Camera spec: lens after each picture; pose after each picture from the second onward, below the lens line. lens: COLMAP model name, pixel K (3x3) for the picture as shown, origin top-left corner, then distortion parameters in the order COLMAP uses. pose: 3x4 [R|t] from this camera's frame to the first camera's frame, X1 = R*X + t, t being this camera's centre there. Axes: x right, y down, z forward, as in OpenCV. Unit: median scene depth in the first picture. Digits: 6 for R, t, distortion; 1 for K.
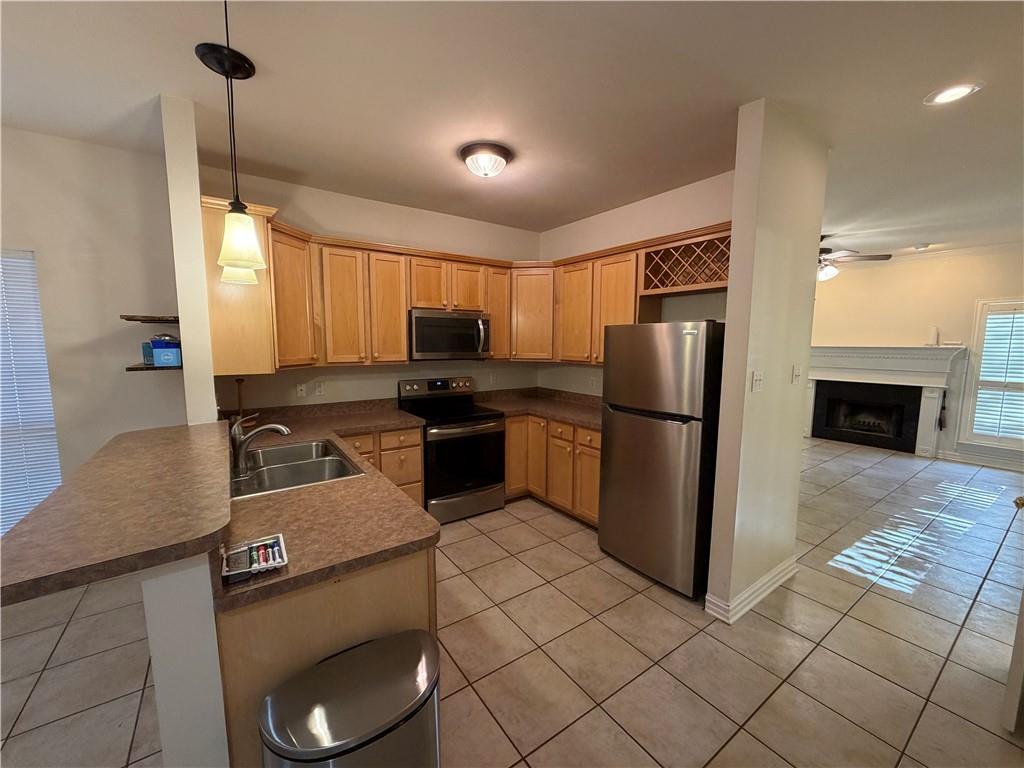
lens RADIAL K [[408.5, 0, 509.7], [0, 408.5, 385.9], [0, 0, 1]] dist [-0.000346, 0.000255]
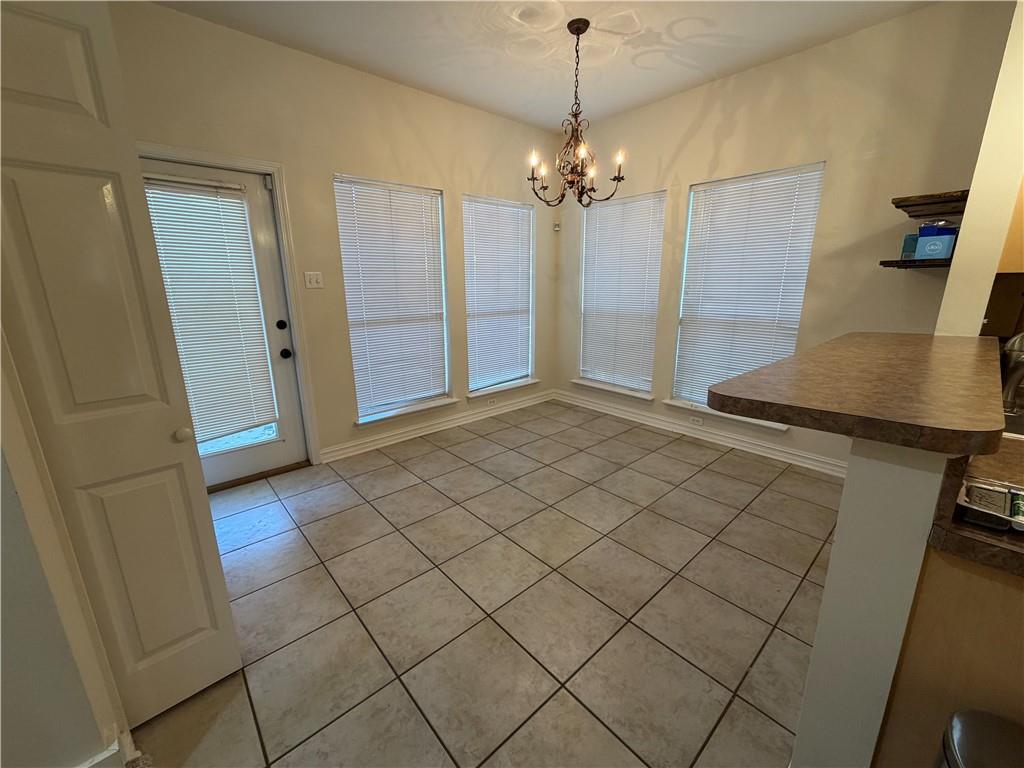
lens RADIAL K [[408.5, 0, 508.0], [0, 408.5, 384.8], [0, 0, 1]] dist [-0.000346, 0.000255]
pose [[0.111887, 0.237826, -0.964842, -0.069195], [-0.103372, 0.968456, 0.226730, 0.075621], [0.988330, 0.074370, 0.132942, 0.062060]]
